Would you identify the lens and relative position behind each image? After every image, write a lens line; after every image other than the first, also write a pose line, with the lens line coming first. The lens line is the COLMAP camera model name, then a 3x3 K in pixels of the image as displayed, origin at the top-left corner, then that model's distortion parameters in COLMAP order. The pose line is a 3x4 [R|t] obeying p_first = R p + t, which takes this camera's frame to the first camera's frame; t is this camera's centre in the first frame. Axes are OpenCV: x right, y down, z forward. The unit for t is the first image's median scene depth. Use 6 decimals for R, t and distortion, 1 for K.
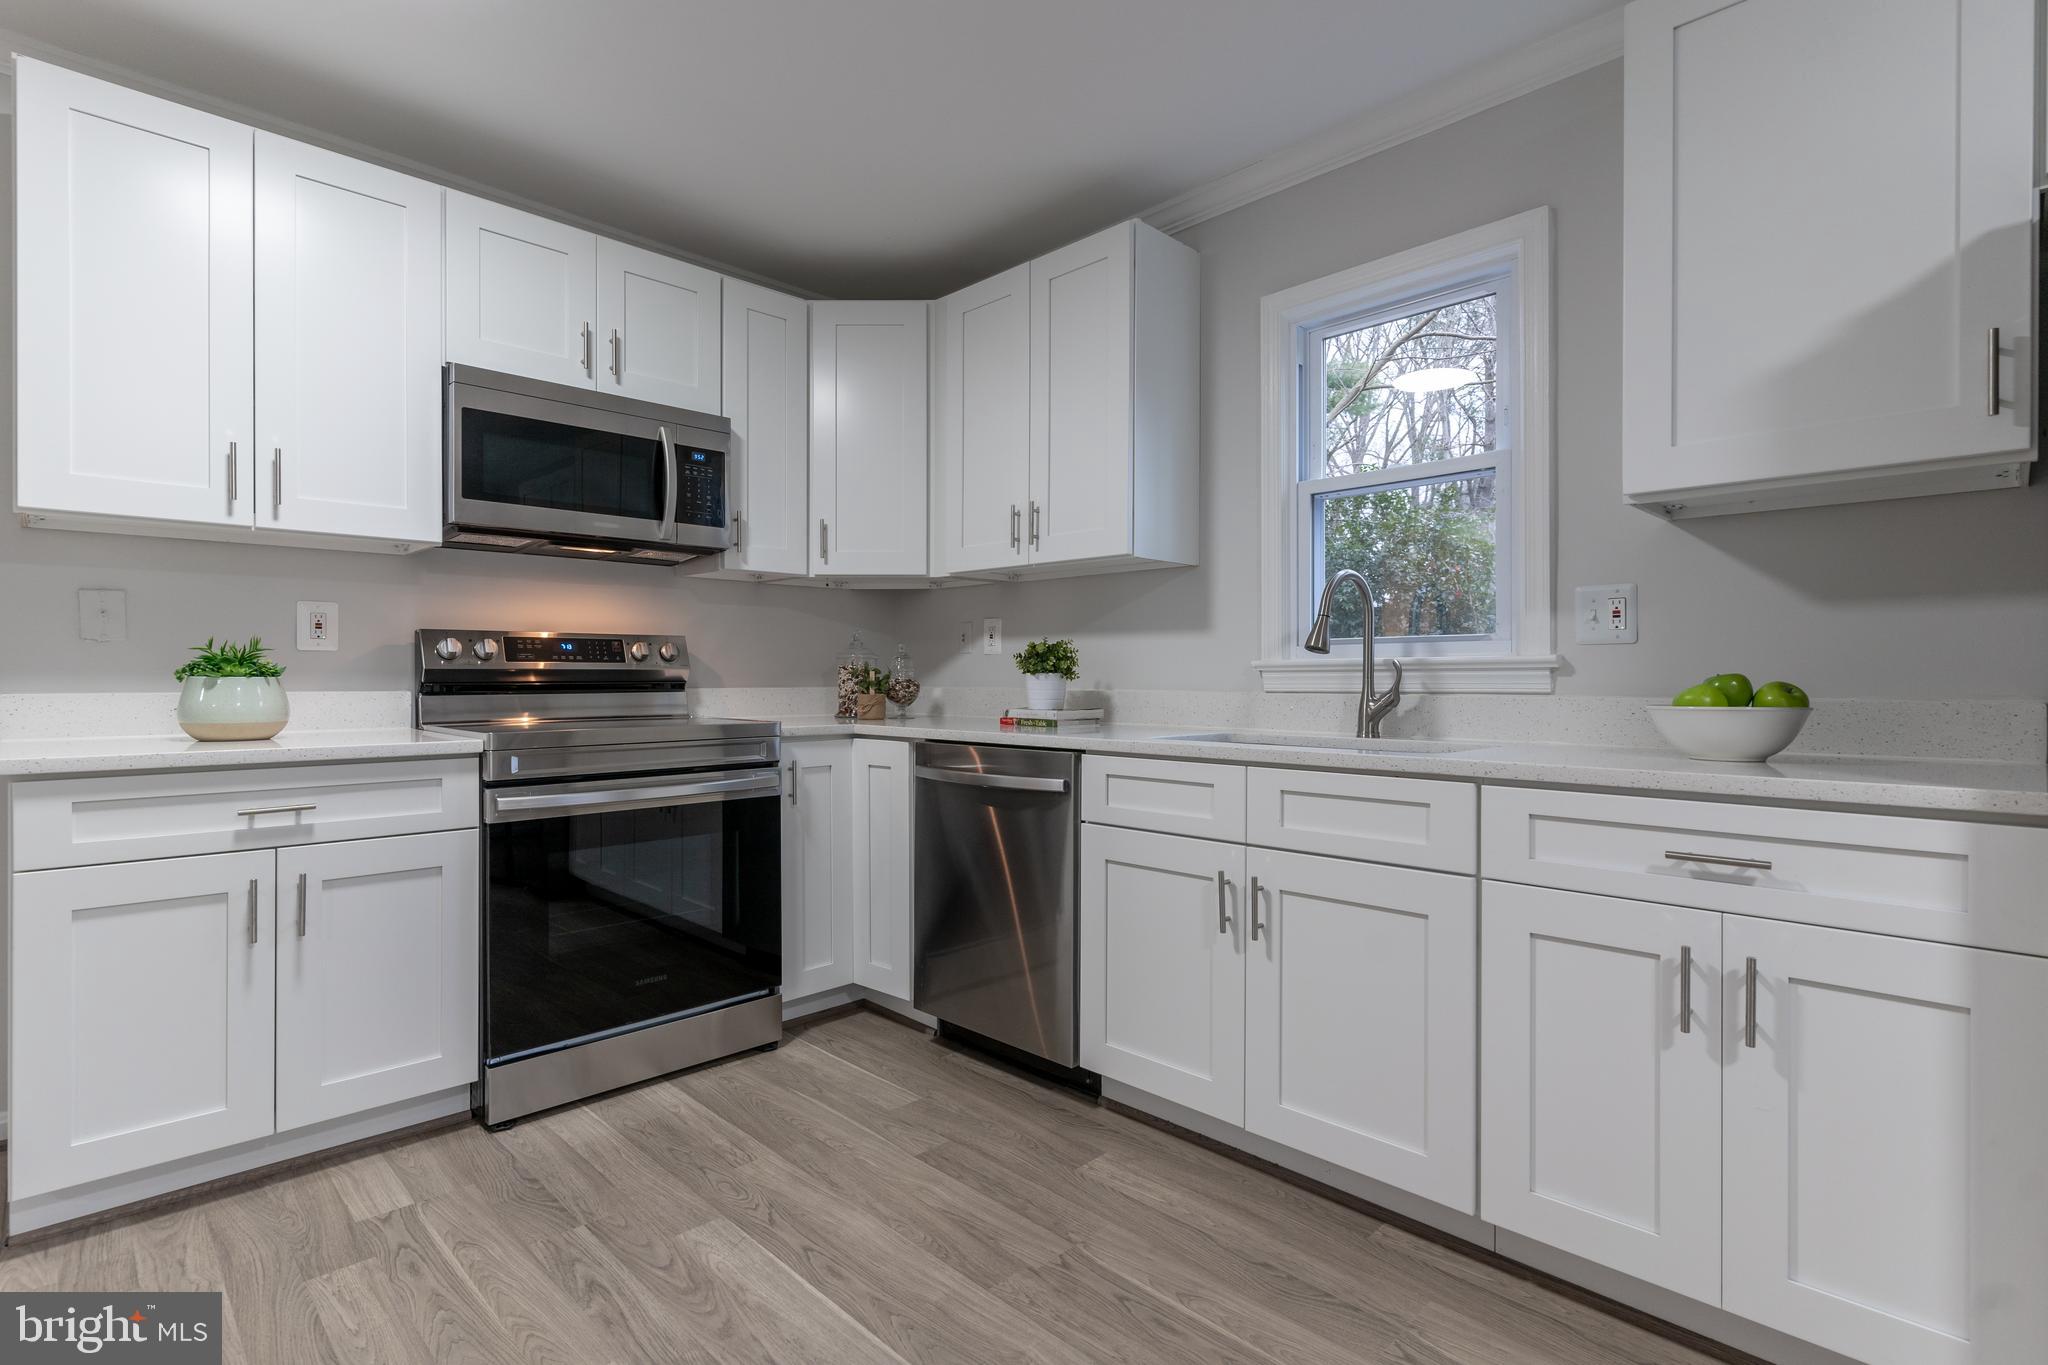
lens RADIAL K [[981.6, 0, 1027.3], [0, 981.6, 680.0], [0, 0, 1]] dist [0.002256, -0.000899]
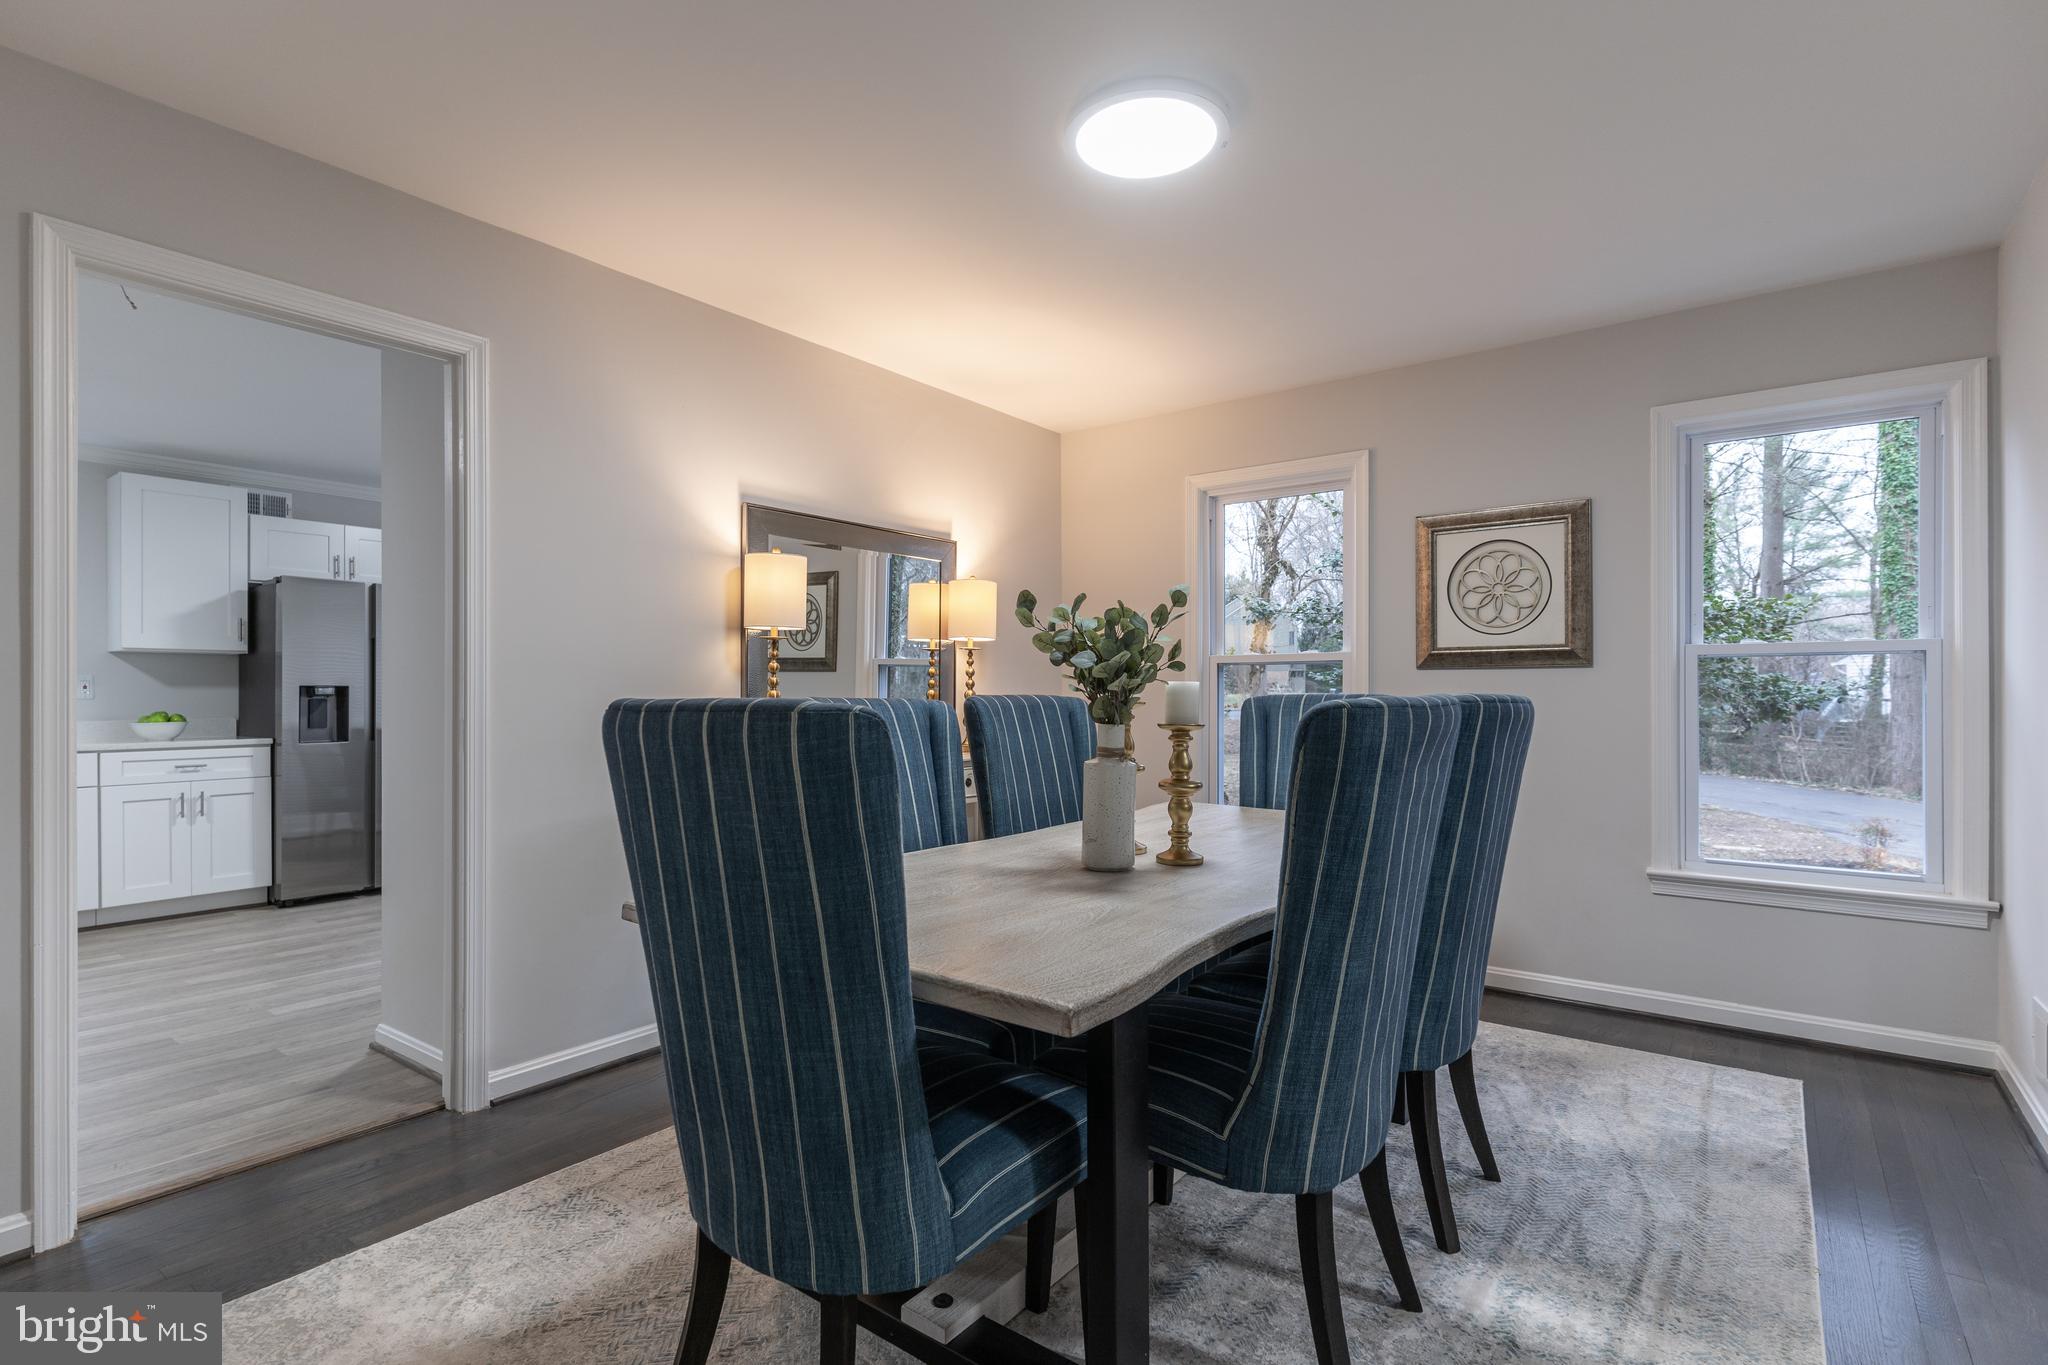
lens RADIAL K [[981.6, 0, 1017.5], [0, 981.6, 693.0], [0, 0, 1]] dist [0.002256, -0.000899]
pose [[-0.135355, -0.006715, 0.990774, -2.016565], [0.003350, 0.999968, 0.007235, -0.058044], [-0.990791, 0.004299, -0.135328, -0.917702]]
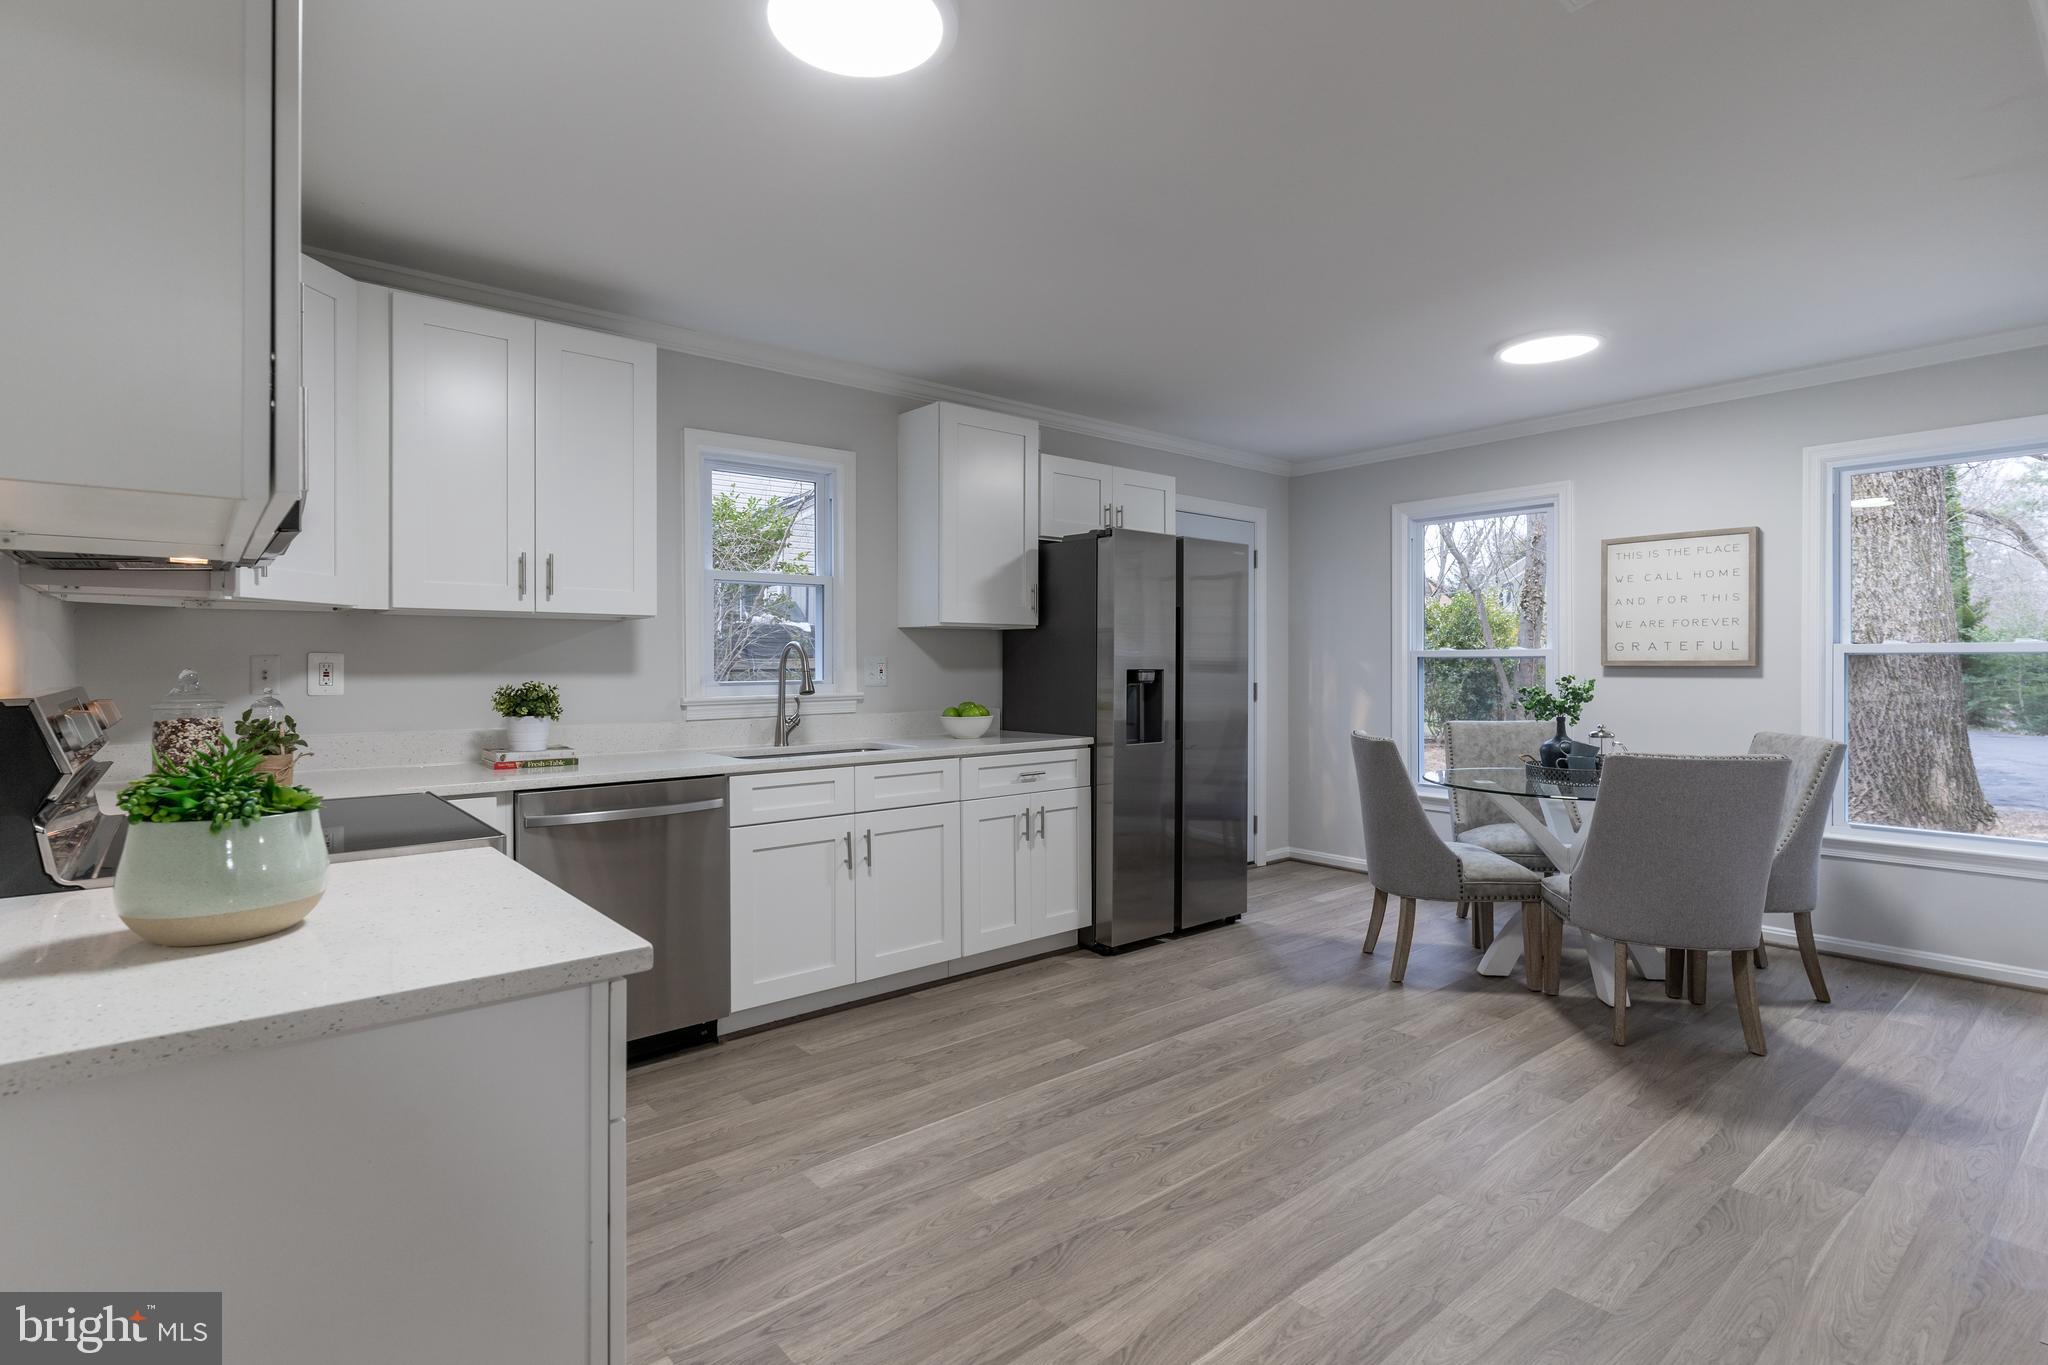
lens RADIAL K [[981.6, 0, 1007.0], [0, 981.6, 664.8], [0, 0, 1]] dist [0.002256, -0.000899]
pose [[0.091023, -0.004953, 0.995836, -1.279615], [0.004985, 0.999977, 0.004518, -0.082401], [-0.995836, 0.004553, 0.091046, 0.529029]]
